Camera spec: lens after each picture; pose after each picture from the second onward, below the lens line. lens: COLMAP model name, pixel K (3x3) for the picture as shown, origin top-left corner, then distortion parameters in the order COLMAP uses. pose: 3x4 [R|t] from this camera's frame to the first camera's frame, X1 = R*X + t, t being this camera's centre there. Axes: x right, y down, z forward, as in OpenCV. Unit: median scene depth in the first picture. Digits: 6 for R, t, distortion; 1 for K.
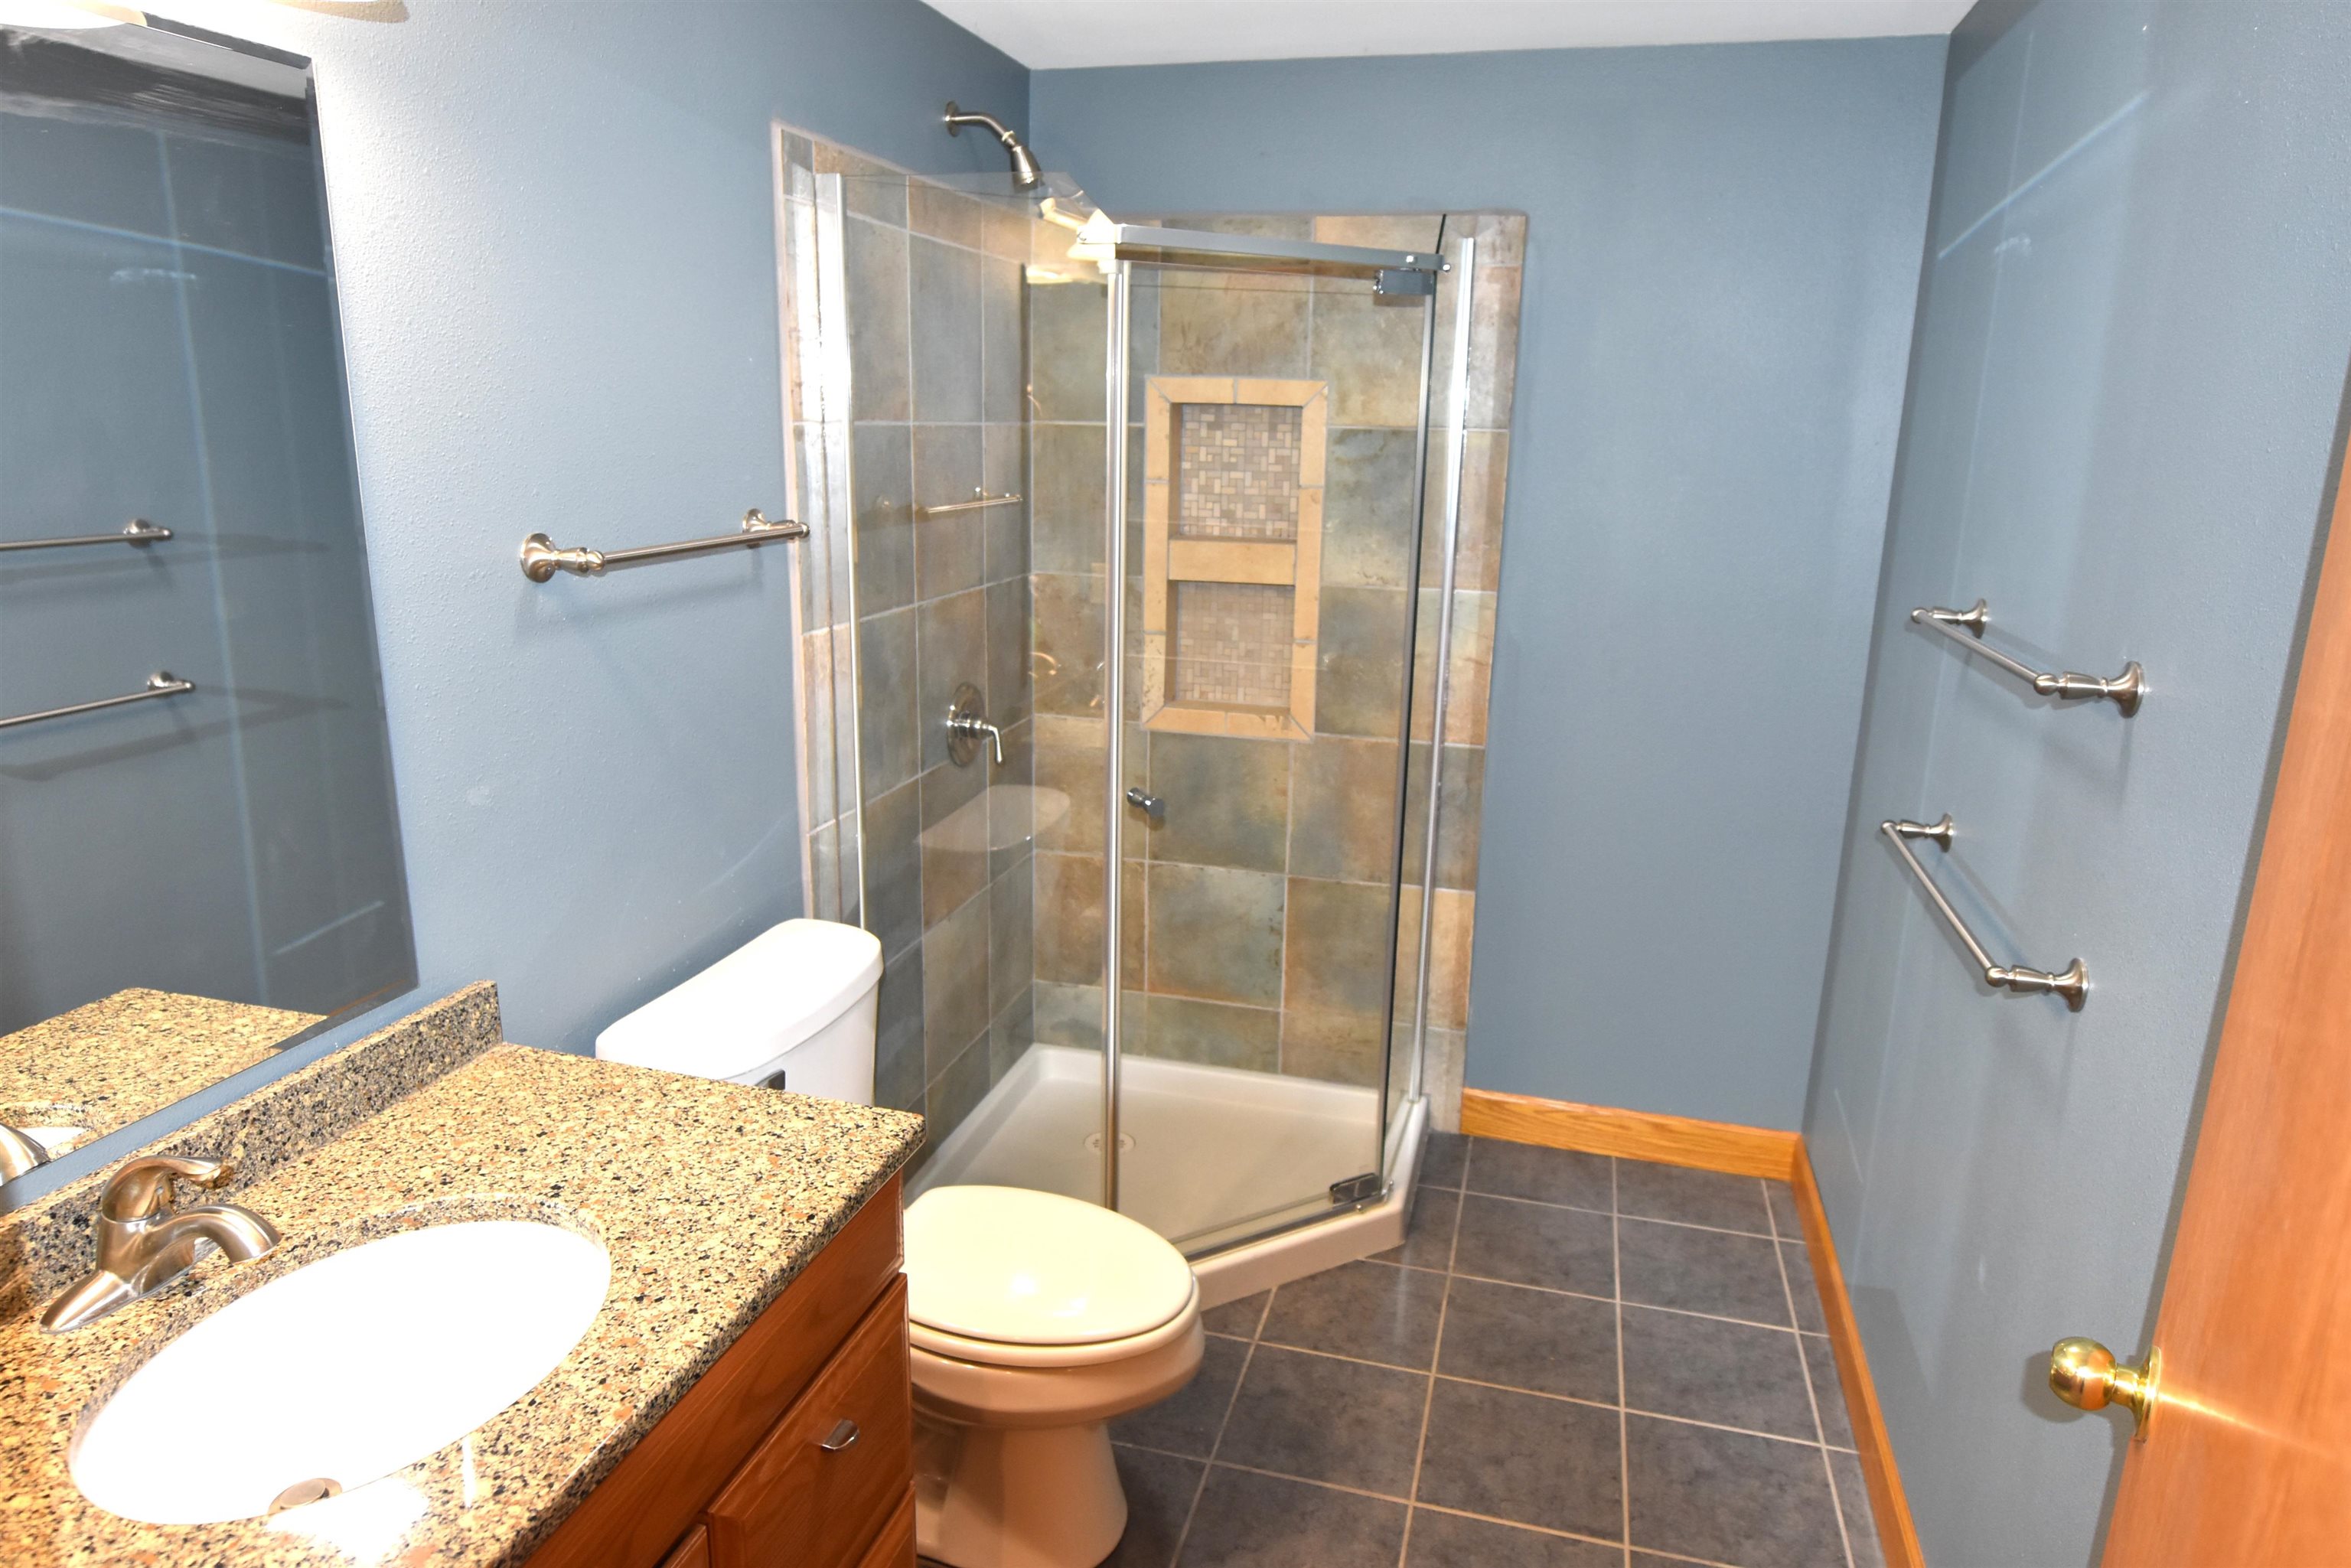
lens RADIAL K [[1429.8, 0, 1176.1], [0, 1429.8, 785.4], [0, 0, 1]] dist [-0.017833, -0.001088]
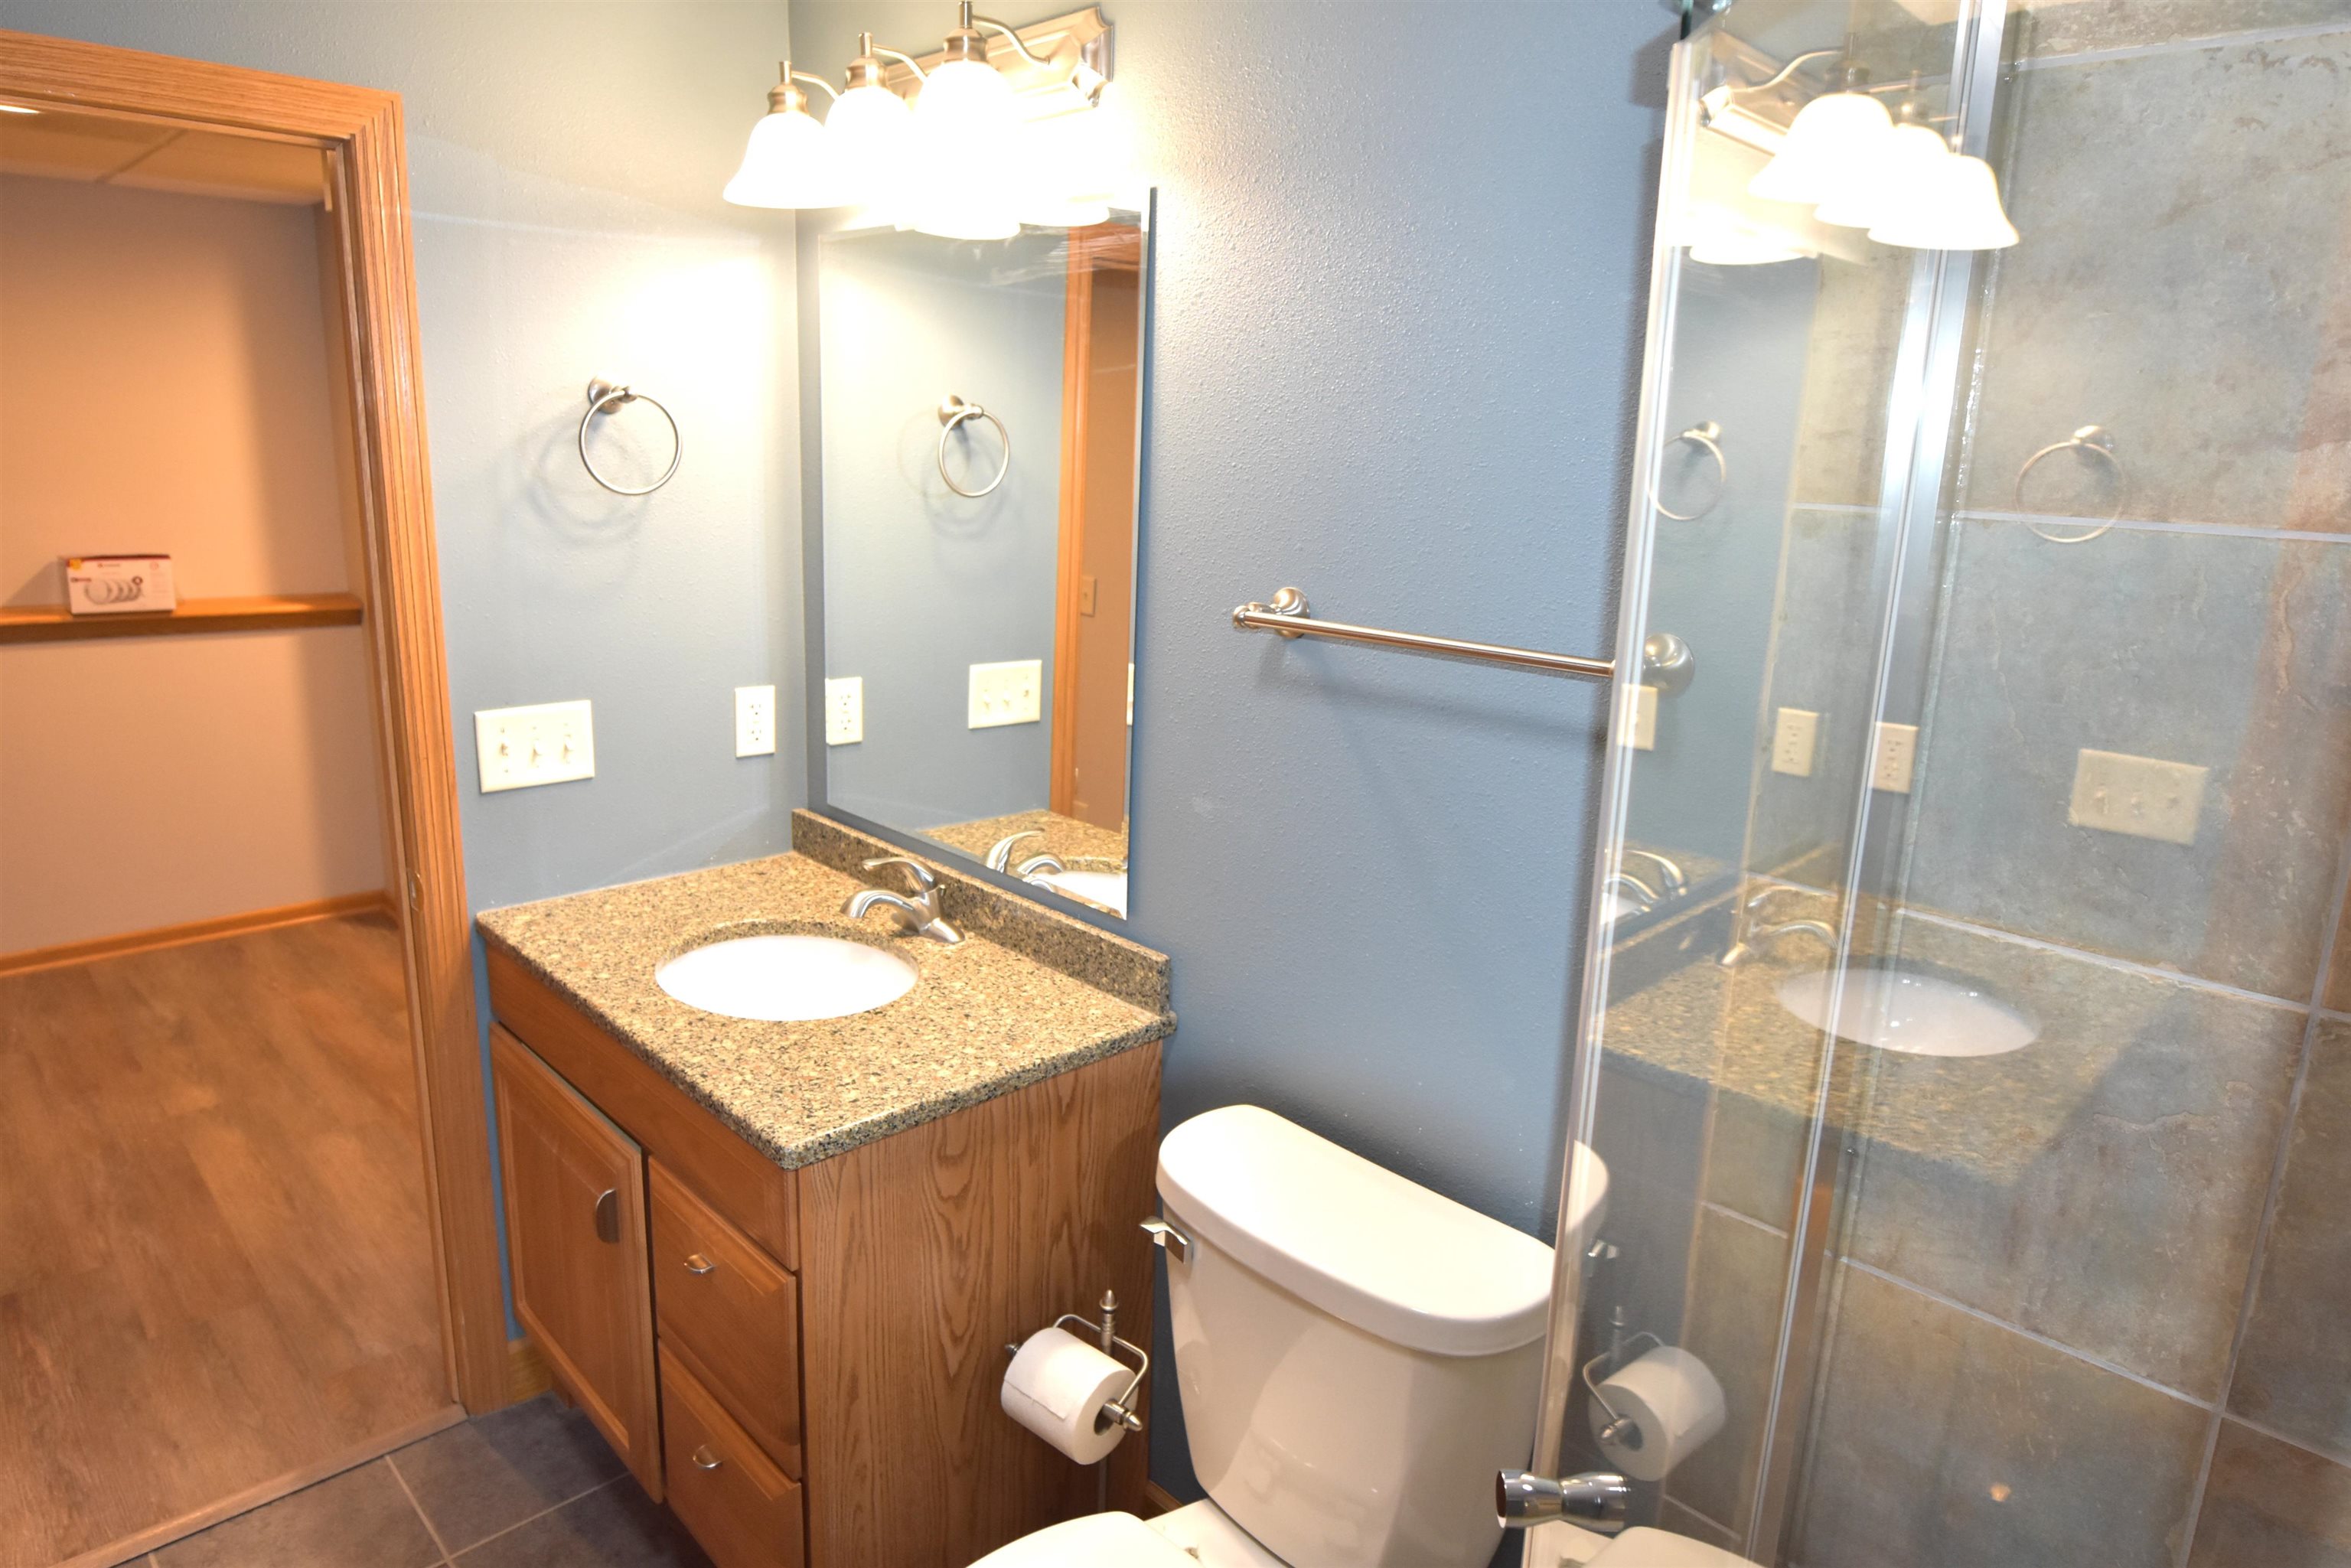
lens RADIAL K [[1429.8, 0, 1177.2], [0, 1429.8, 776.2], [0, 0, 1]] dist [-0.017833, -0.001088]
pose [[-0.509990, 0.165534, -0.844102, 0.534645], [-0.246676, 0.911947, 0.327876, -0.442323], [0.824051, 0.375433, -0.424251, 1.713891]]
